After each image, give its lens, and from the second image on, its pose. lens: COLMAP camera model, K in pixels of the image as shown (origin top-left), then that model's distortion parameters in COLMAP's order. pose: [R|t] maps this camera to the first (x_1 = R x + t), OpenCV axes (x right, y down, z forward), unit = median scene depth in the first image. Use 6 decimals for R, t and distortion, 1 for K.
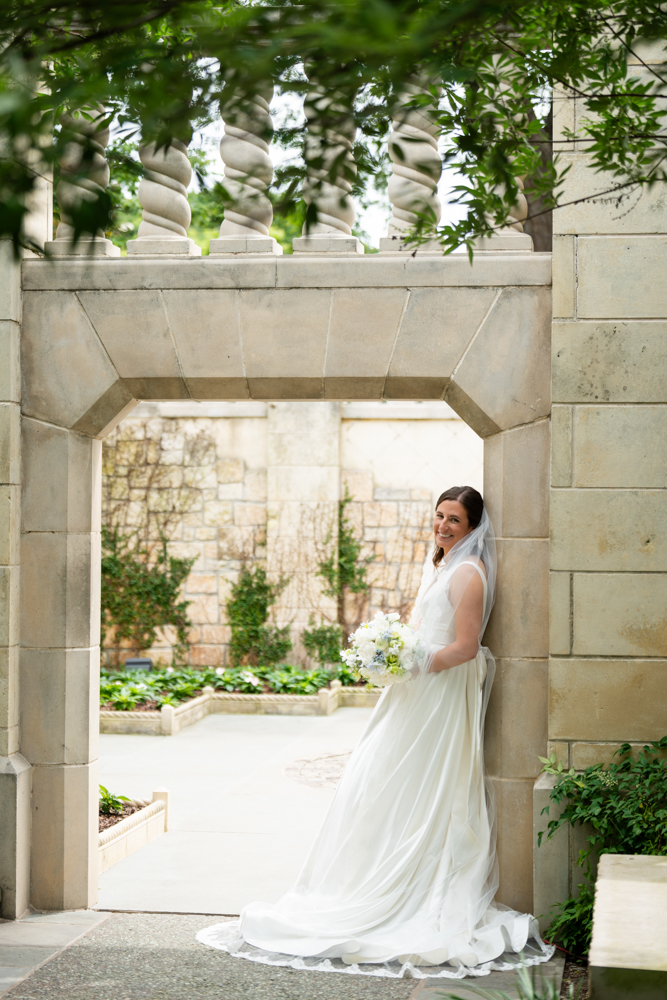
lens RADIAL K [[2034.9, 0, 331.1], [0, 2034.9, 504.4], [0, 0, 1]] dist [-0.008555, 0.000000]
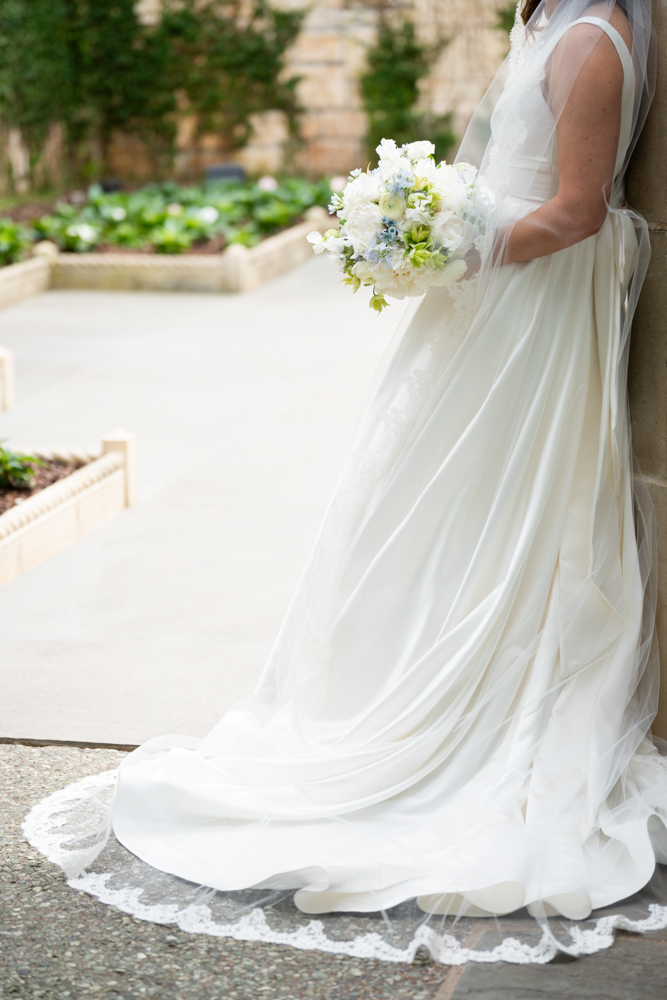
lens RADIAL K [[2556.4, 0, 341.1], [0, 2556.4, 502.6], [0, 0, 1]] dist [-0.101996, 0.000000]
pose [[0.994198, -0.010041, -0.107100, 0.057165], [0.033266, 0.975528, 0.217343, 0.007253], [0.102297, -0.219645, 0.970202, 0.334604]]
